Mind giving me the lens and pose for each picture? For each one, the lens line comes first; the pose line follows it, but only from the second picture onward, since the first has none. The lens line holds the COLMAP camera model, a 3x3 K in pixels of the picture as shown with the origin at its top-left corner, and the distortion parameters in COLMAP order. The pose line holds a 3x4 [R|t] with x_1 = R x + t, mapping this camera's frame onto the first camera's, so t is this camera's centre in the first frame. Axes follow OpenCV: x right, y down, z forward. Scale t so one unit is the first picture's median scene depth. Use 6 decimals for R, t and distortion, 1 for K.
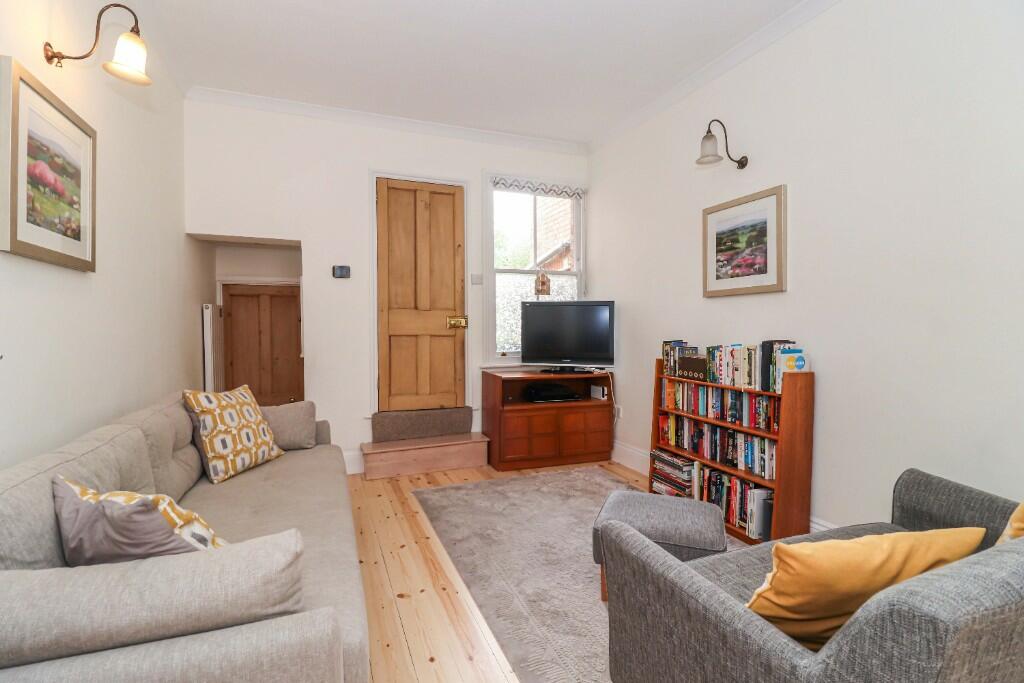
lens RADIAL K [[471.3, 0, 508.9], [0, 471.3, 329.2], [0, 0, 1]] dist [-0.000912, -0.000744]
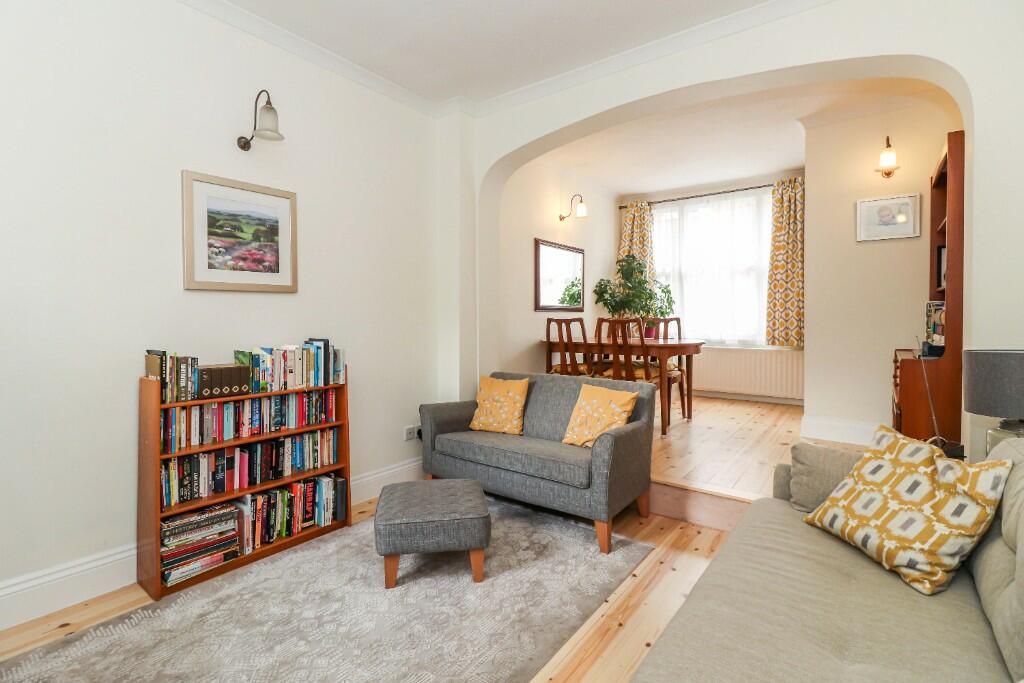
lens RADIAL K [[484.9, 0, 493.5], [0, 484.9, 317.2], [0, 0, 1]] dist [0.000489, -0.000175]
pose [[-0.493323, 0.004020, 0.869837, -0.547494], [0.013672, 0.999902, 0.003133, -0.020995], [-0.869739, 0.013438, -0.493329, 1.066421]]
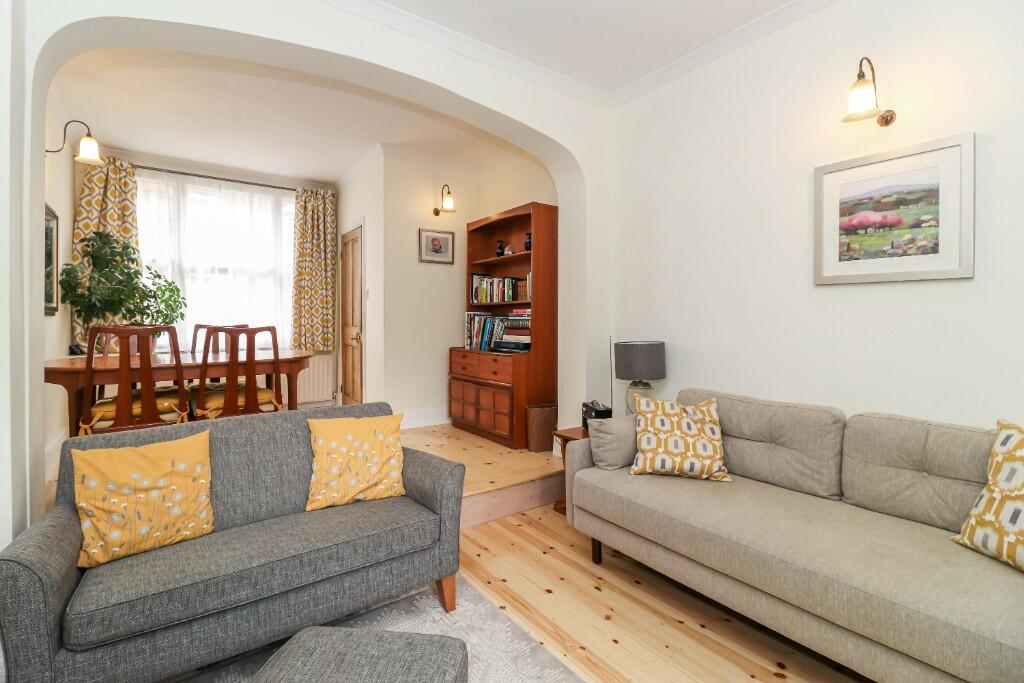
lens RADIAL K [[471.3, 0, 508.9], [0, 471.3, 329.2], [0, 0, 1]] dist [-0.000912, -0.000744]
pose [[-0.971177, 0.008208, -0.238216, 0.192704], [0.001464, 0.999593, 0.028473, -0.029187], [0.238353, 0.027304, -0.970795, 1.156881]]
